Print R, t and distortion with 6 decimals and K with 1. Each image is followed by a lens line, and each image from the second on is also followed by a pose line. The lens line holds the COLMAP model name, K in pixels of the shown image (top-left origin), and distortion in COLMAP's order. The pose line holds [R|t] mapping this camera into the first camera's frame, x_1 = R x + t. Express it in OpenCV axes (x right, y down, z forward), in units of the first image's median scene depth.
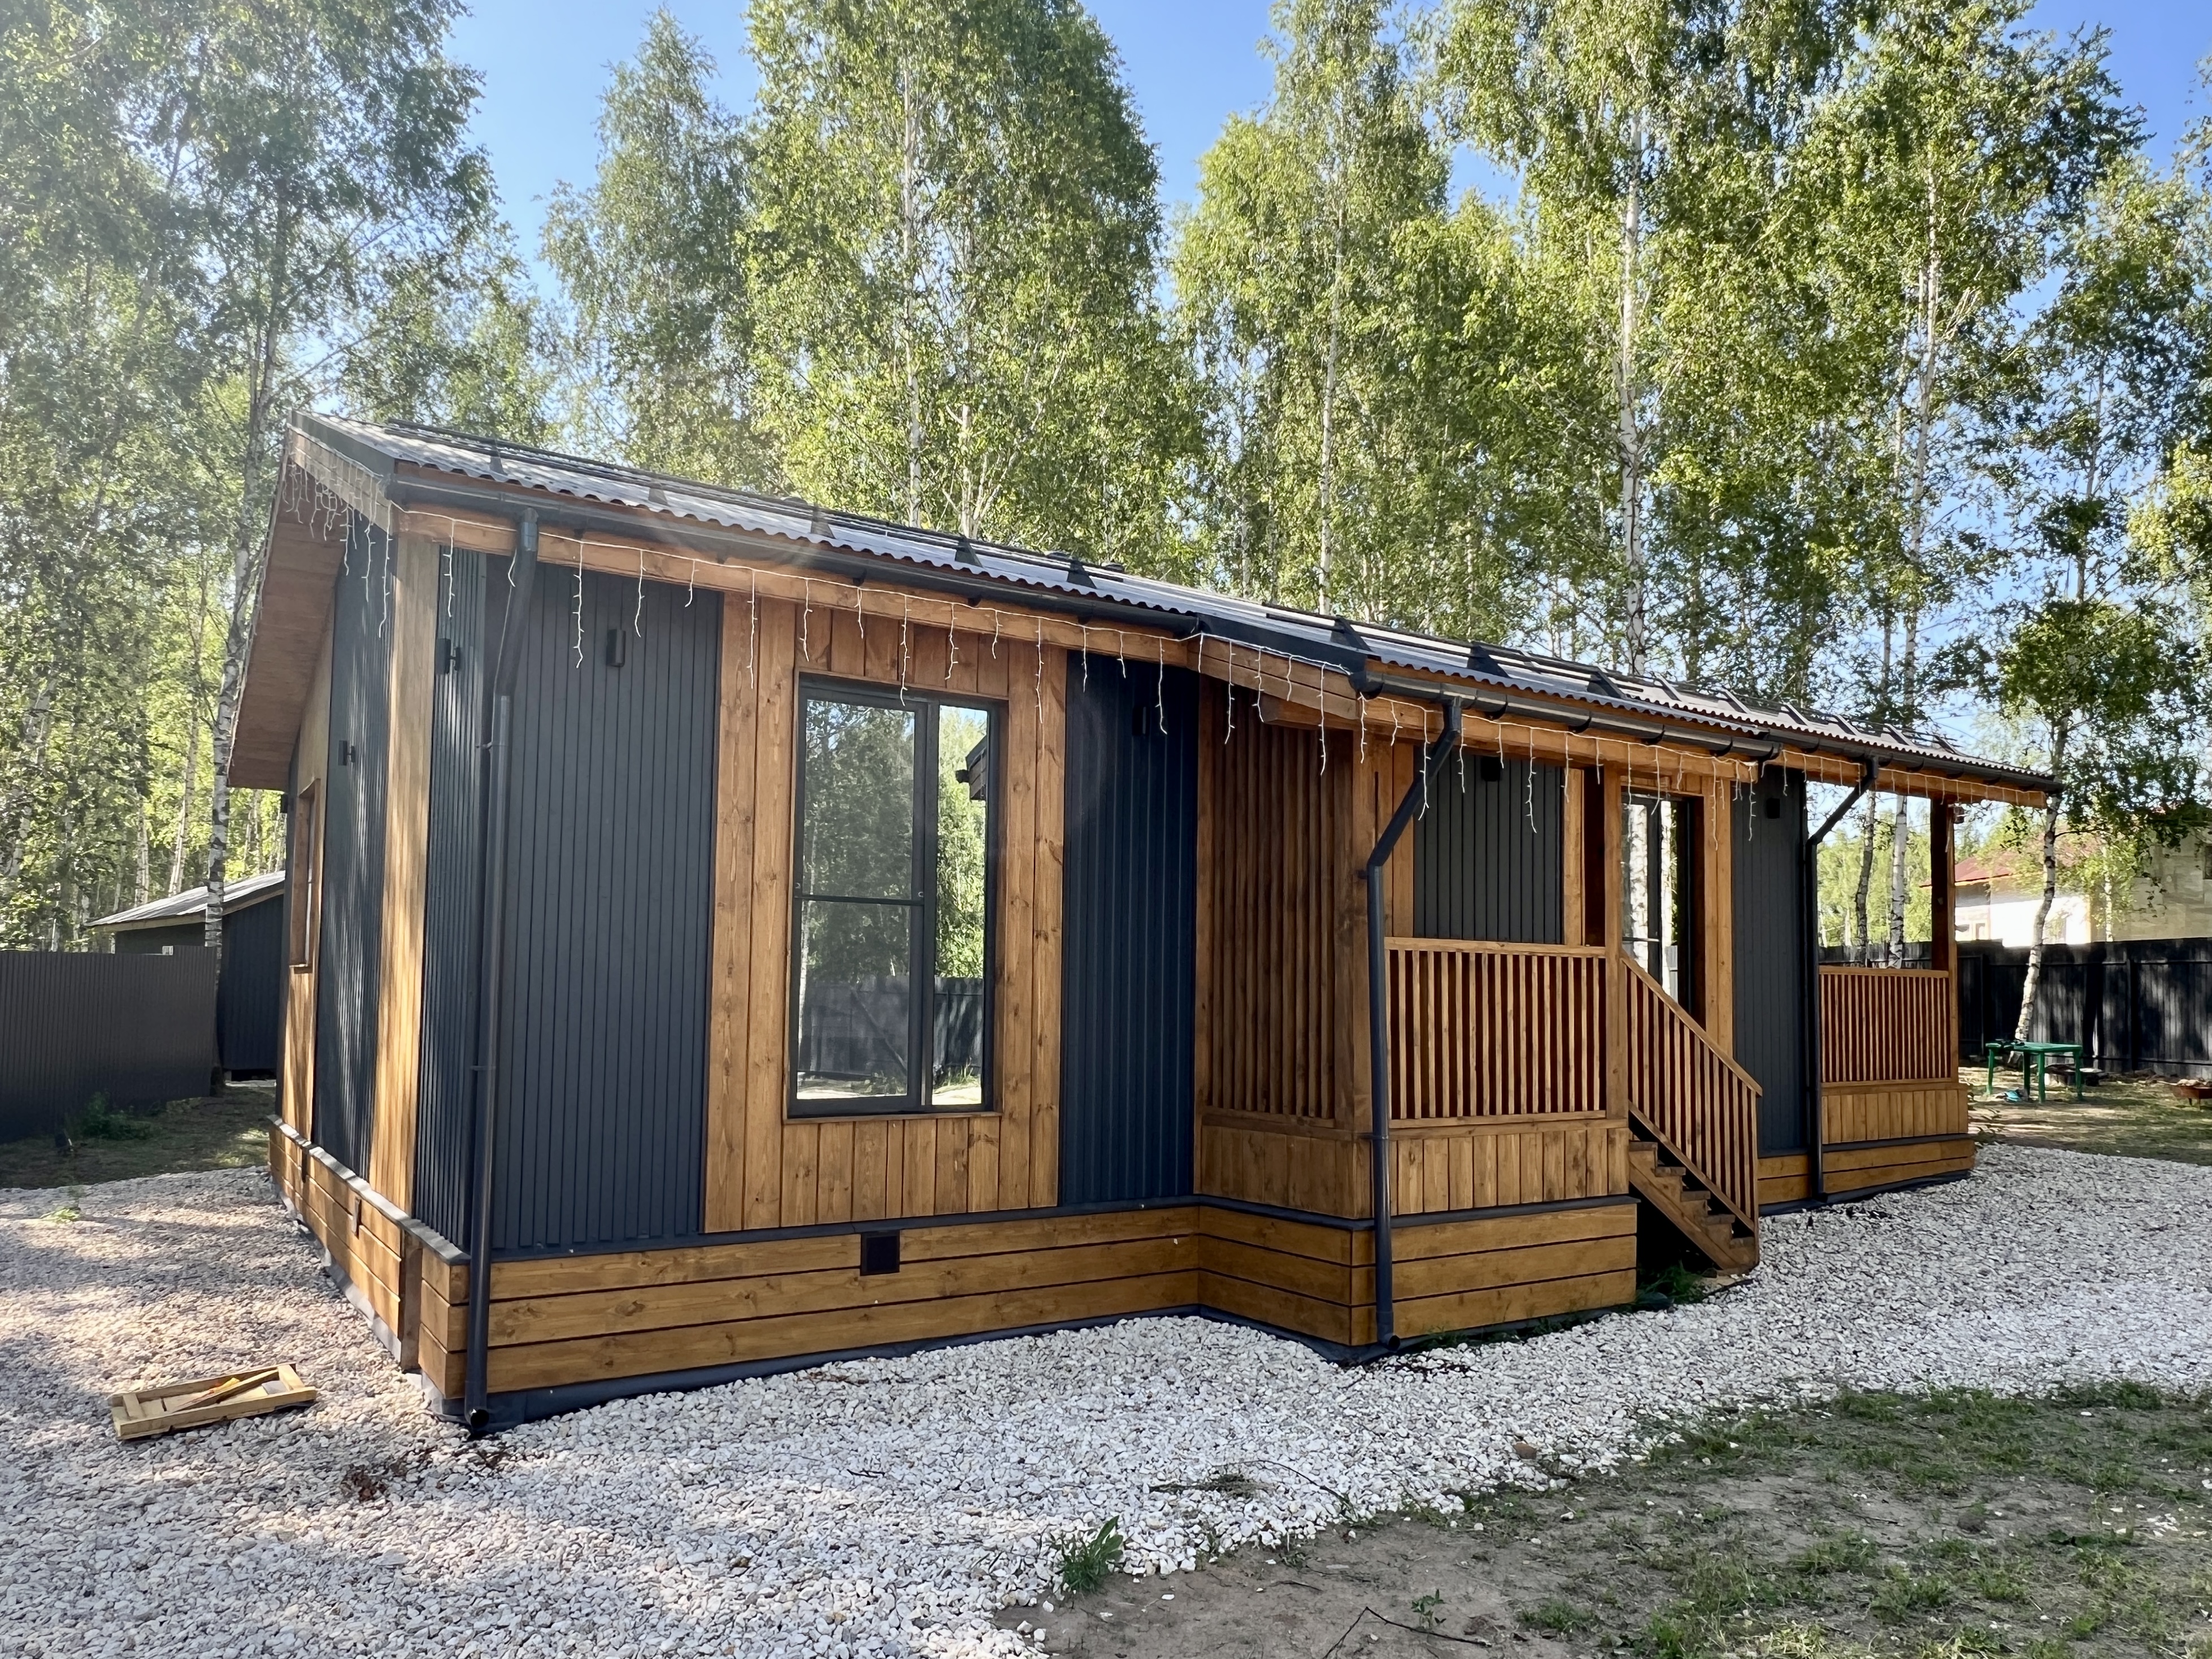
lens RADIAL K [[1480.7, 0, 1104.8], [0, 1480.7, 959.2], [0, 0, 1]] dist [-0.005396, 0.003036]
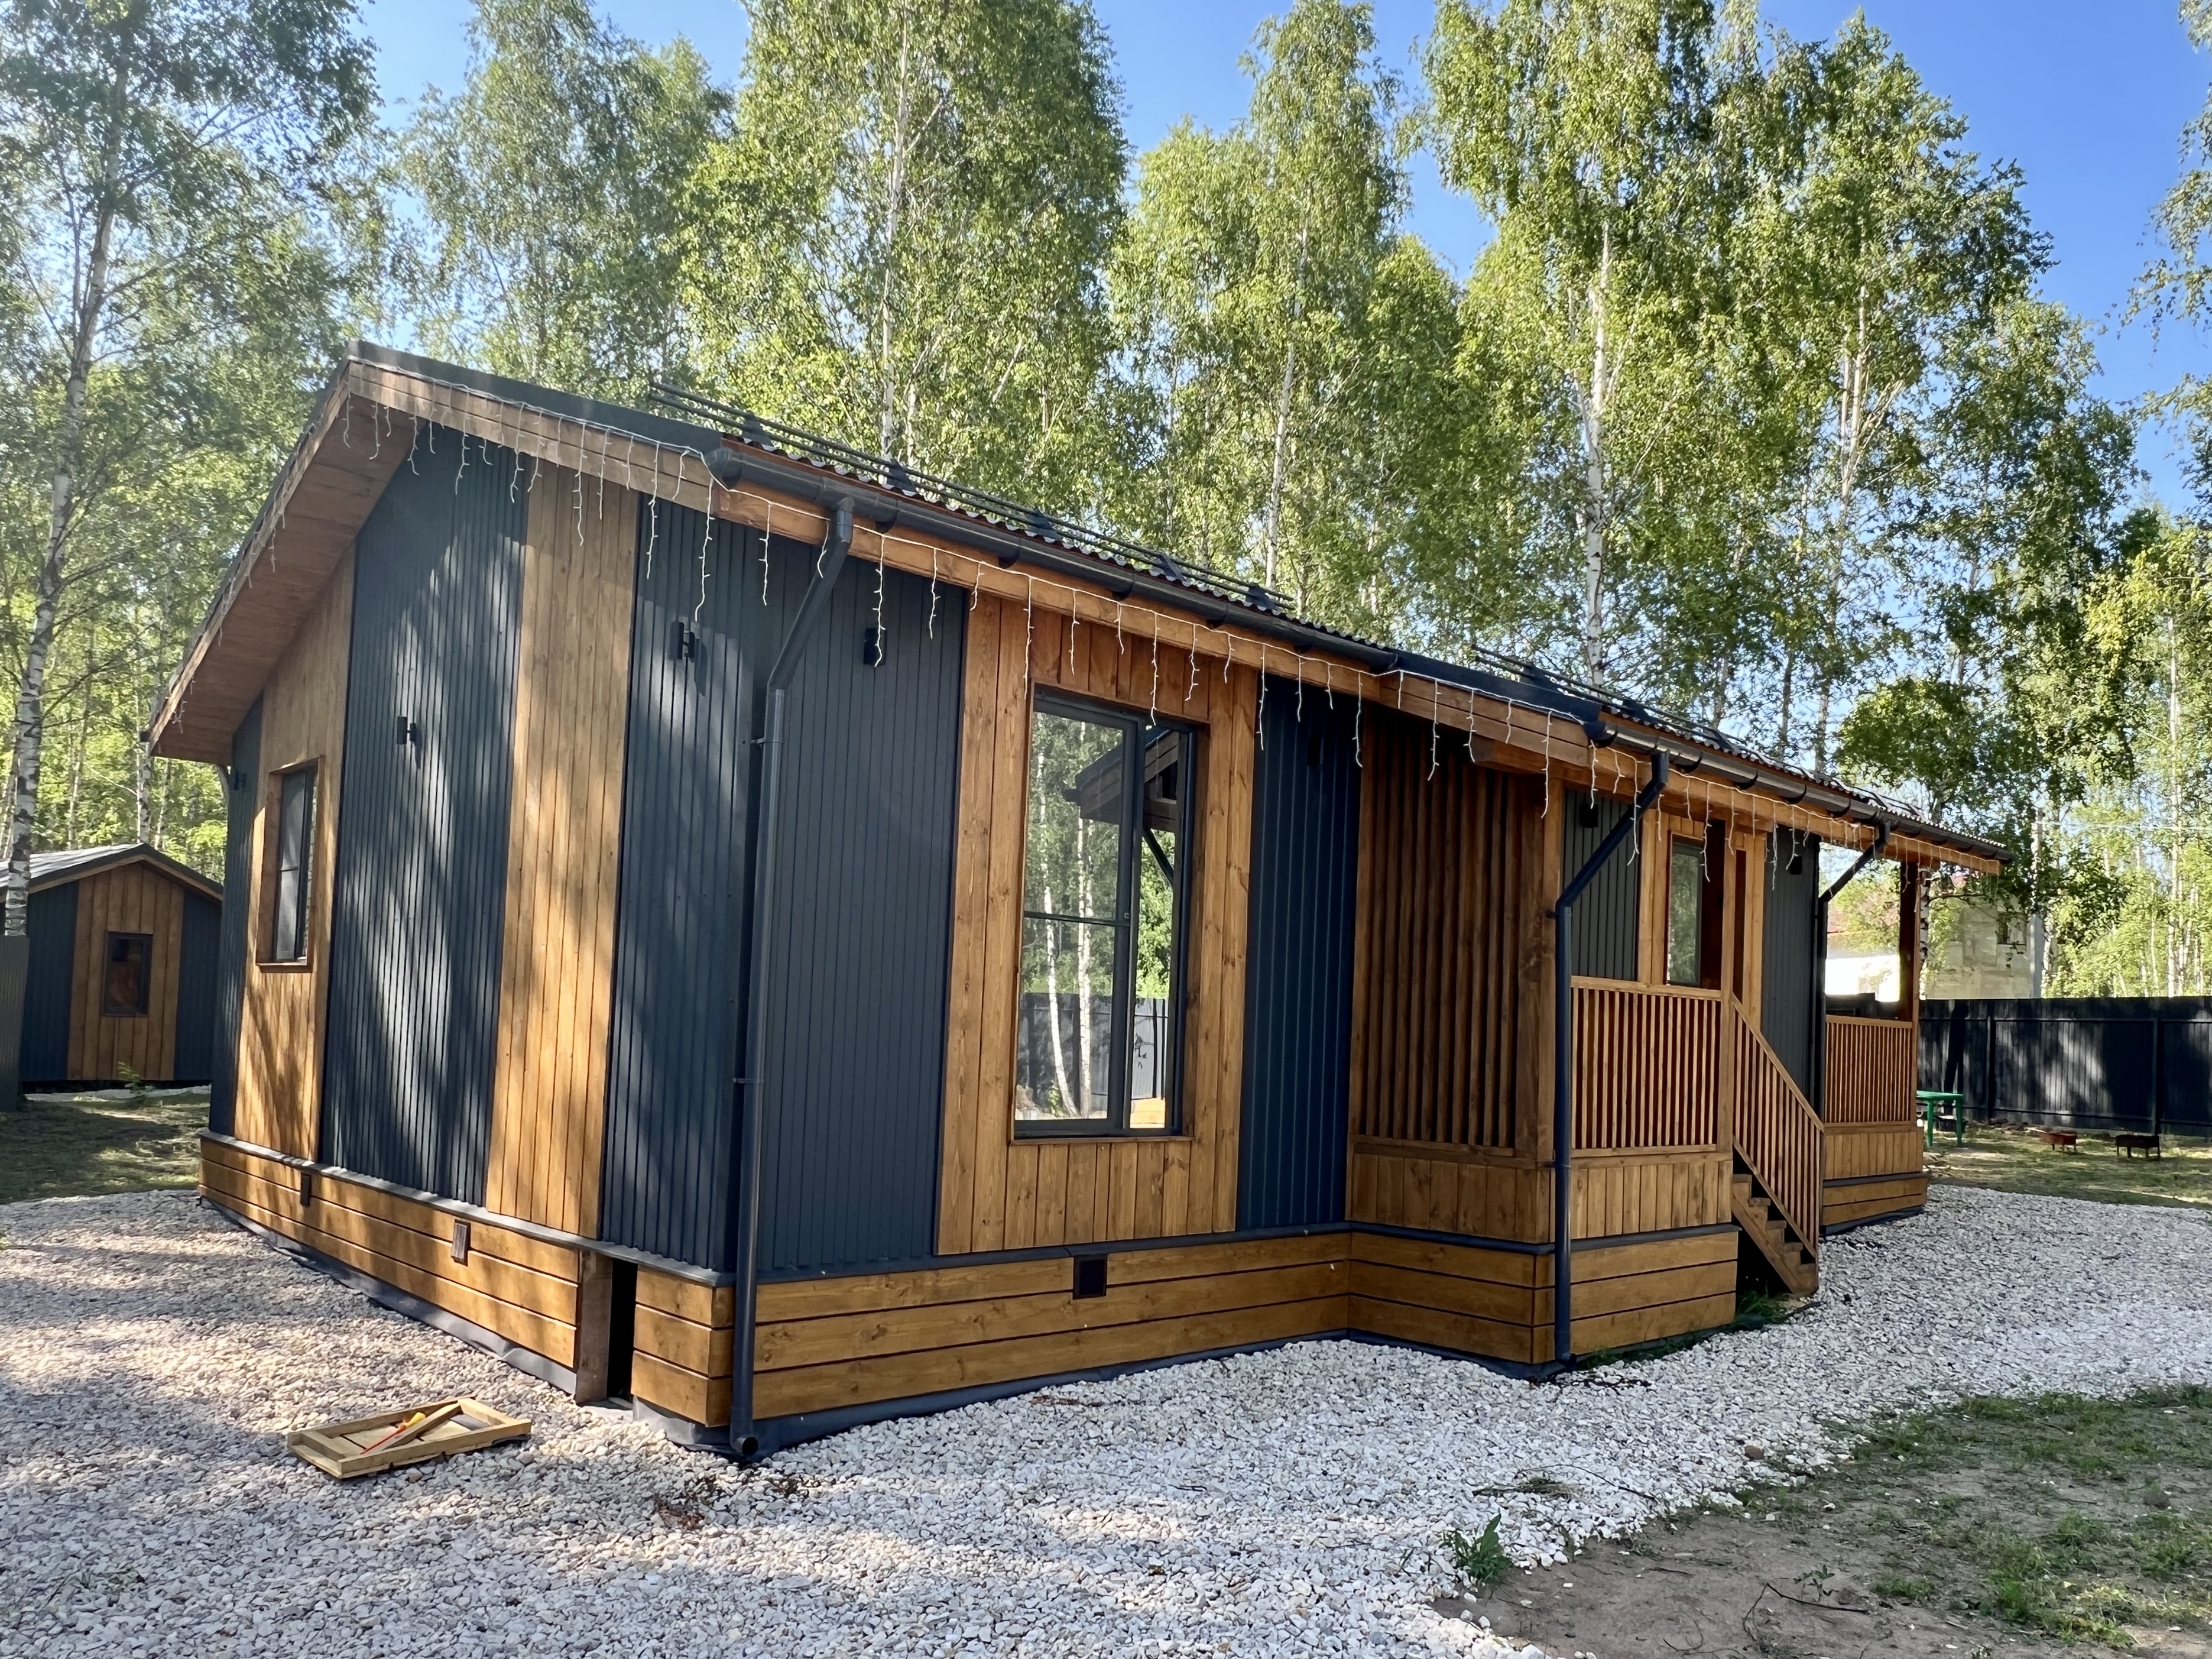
lens RADIAL K [[1548.4, 0, 1197.6], [0, 1548.4, 1019.8], [0, 0, 1]] dist [-0.005756, 0.000356]
pose [[0.981613, 0.028903, 0.188682, -0.278266], [-0.032614, 0.999330, 0.016595, 0.007235], [-0.188076, -0.022443, 0.981898, -0.026154]]
